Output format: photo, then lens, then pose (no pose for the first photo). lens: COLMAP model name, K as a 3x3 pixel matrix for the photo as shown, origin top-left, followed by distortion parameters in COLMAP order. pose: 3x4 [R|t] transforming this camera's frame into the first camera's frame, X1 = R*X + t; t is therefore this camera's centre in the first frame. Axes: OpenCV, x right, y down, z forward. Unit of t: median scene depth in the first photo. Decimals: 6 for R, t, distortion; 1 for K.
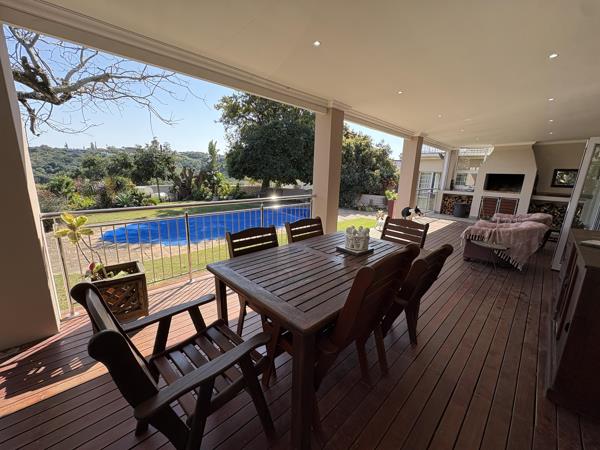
lens RADIAL K [[265.5, 0, 299.3], [0, 265.5, 235.8], [0, 0, 1]] dist [0.000581, 0.016312]
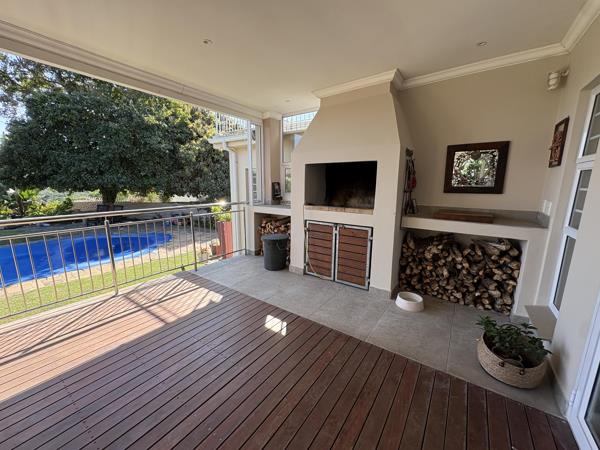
lens RADIAL K [[236.7, 0, 300.0], [0, 236.7, 225.0], [0, 0, 1]] dist [-0.000466, 0.000077]
pose [[0.987020, -0.052032, 0.151936, 0.642649], [0.059455, 0.997228, -0.044728, -0.126675], [-0.149188, 0.053181, 0.987378, 0.663067]]
